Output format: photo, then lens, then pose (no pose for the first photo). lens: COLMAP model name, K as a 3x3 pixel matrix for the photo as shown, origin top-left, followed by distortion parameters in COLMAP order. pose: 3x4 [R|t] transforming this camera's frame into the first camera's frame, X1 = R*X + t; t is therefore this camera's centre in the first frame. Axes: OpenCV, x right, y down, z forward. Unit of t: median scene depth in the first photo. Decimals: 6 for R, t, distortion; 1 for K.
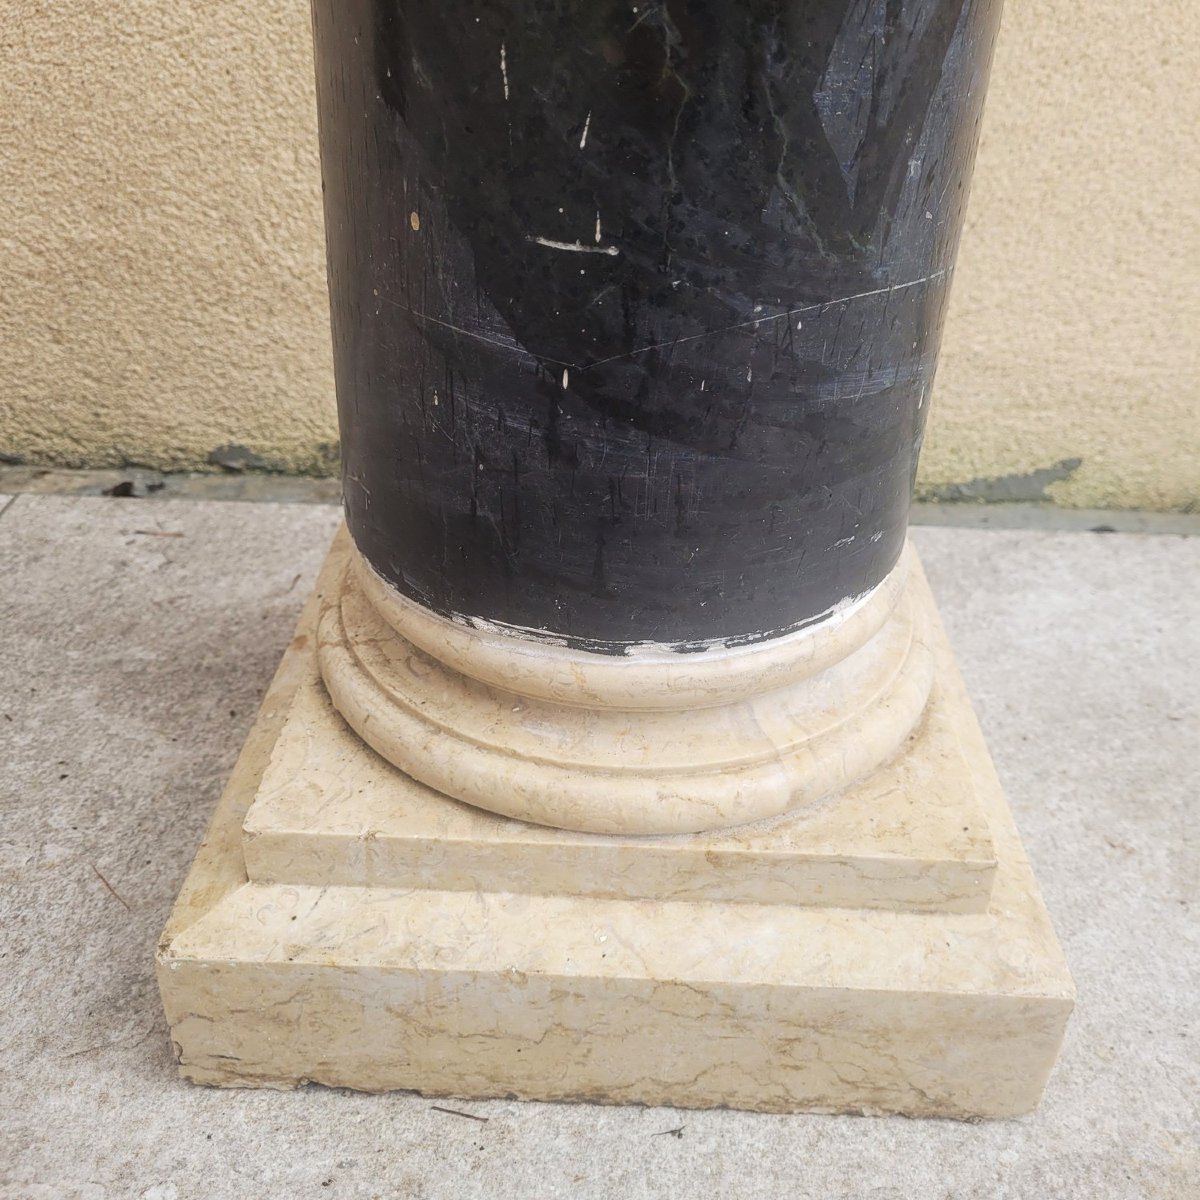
lens RADIAL K [[1210.5, 0, 597.3], [0, 1210.5, 596.0], [0, 0, 1]] dist [0.055814, 0.000000]
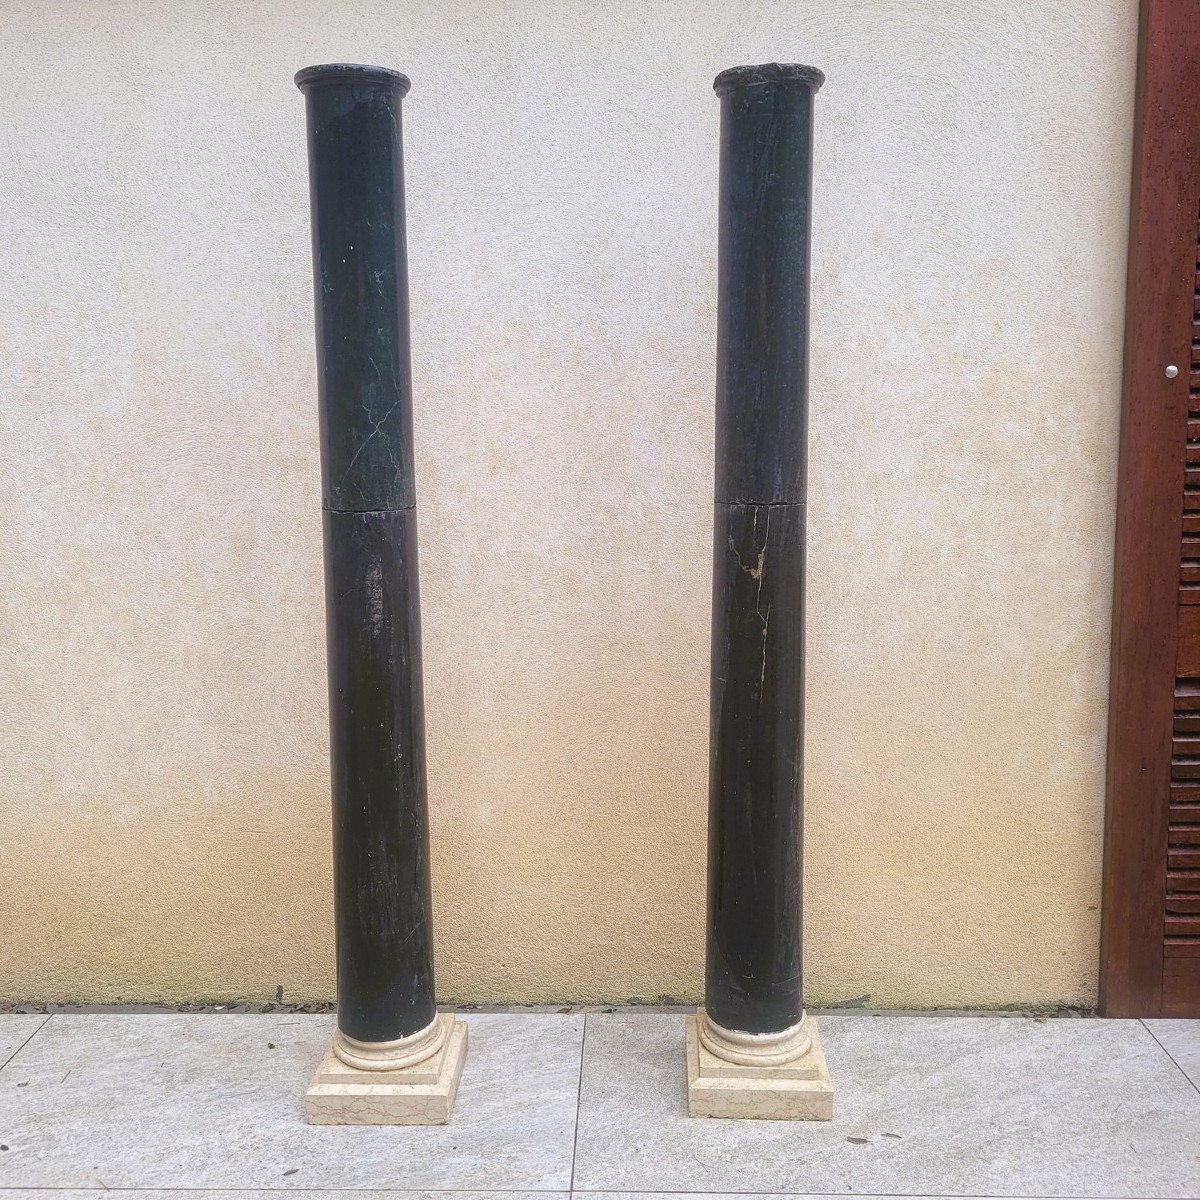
lens RADIAL K [[1210.5, 0, 591.3], [0, 1210.5, 596.3], [0, 0, 1]] dist [0.055814, 0.000000]
pose [[0.998787, -0.040810, -0.027555, -0.555580], [0.026646, 0.918508, -0.394504, 0.414058], [0.041409, 0.393292, 0.918481, -5.598113]]
